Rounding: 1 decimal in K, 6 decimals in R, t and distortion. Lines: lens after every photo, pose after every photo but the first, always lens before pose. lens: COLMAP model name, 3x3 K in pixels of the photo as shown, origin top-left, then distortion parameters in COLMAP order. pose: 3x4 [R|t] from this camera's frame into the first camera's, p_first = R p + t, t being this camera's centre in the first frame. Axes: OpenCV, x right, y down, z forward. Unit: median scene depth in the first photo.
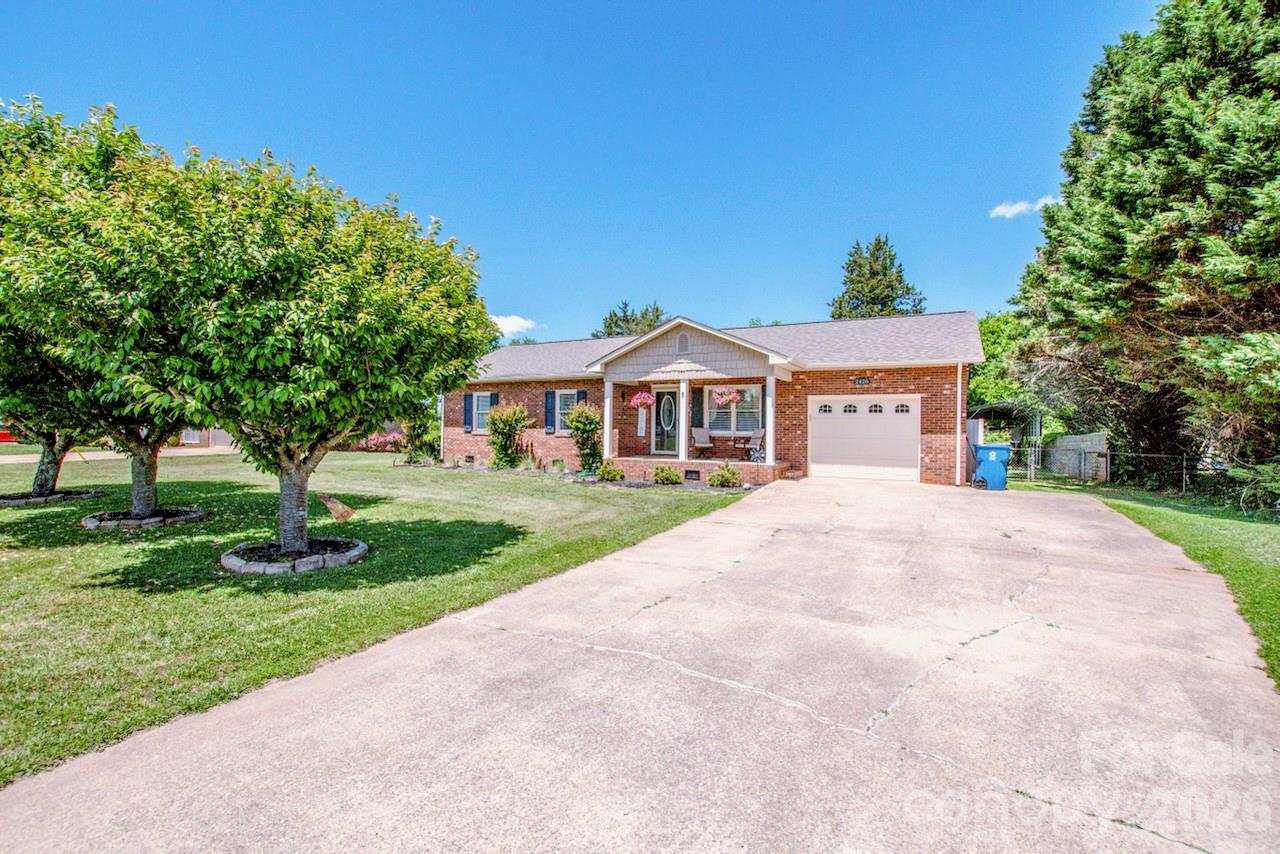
lens RADIAL K [[573.5, 0, 640.5], [0, 573.5, 426.1], [0, 0, 1]] dist [-0.040250, 0.007238]
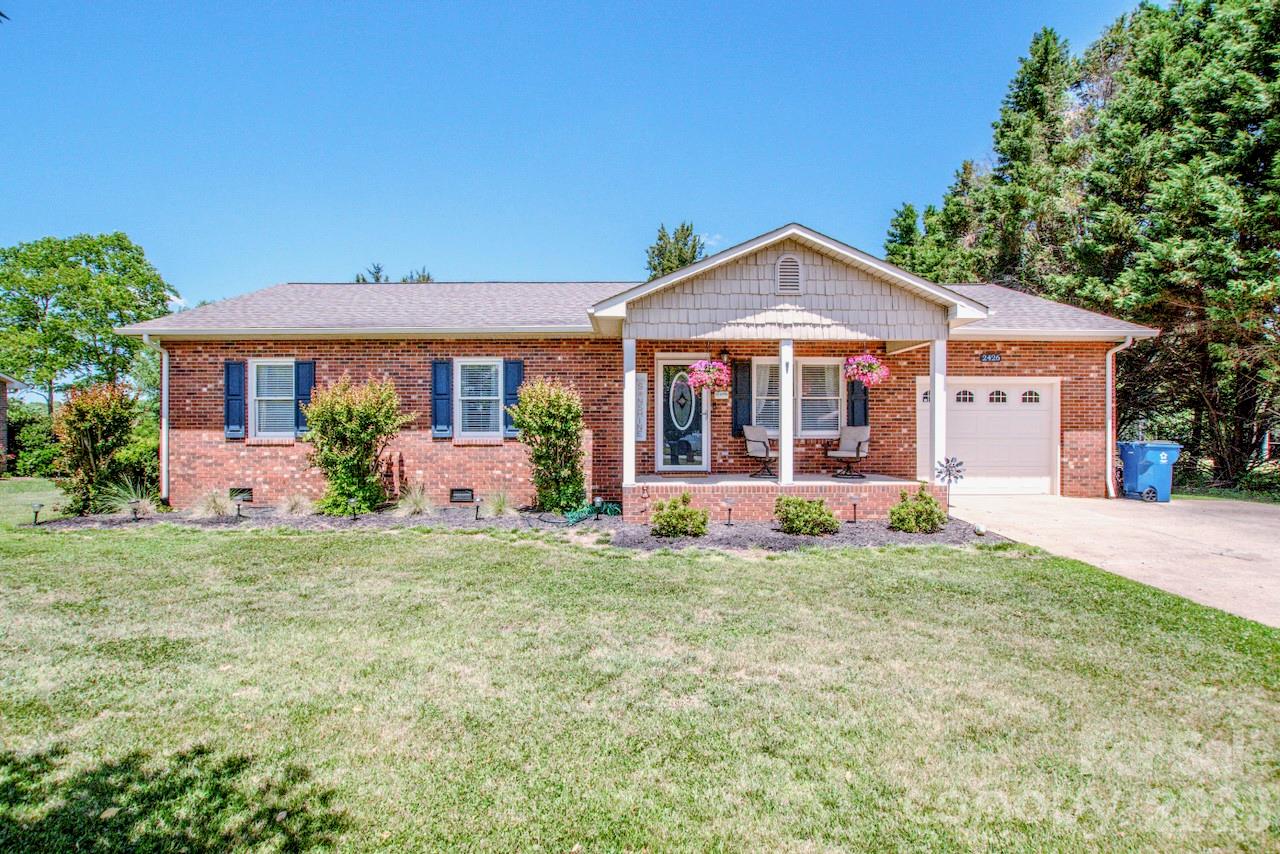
lens RADIAL K [[573.5, 0, 640.5], [0, 573.5, 426.1], [0, 0, 1]] dist [-0.040250, 0.007238]
pose [[0.877008, -0.010163, 0.480367, -0.308997], [0.008195, 0.999947, 0.006194, -0.001410], [-0.480405, -0.001495, 0.877046, 0.557244]]
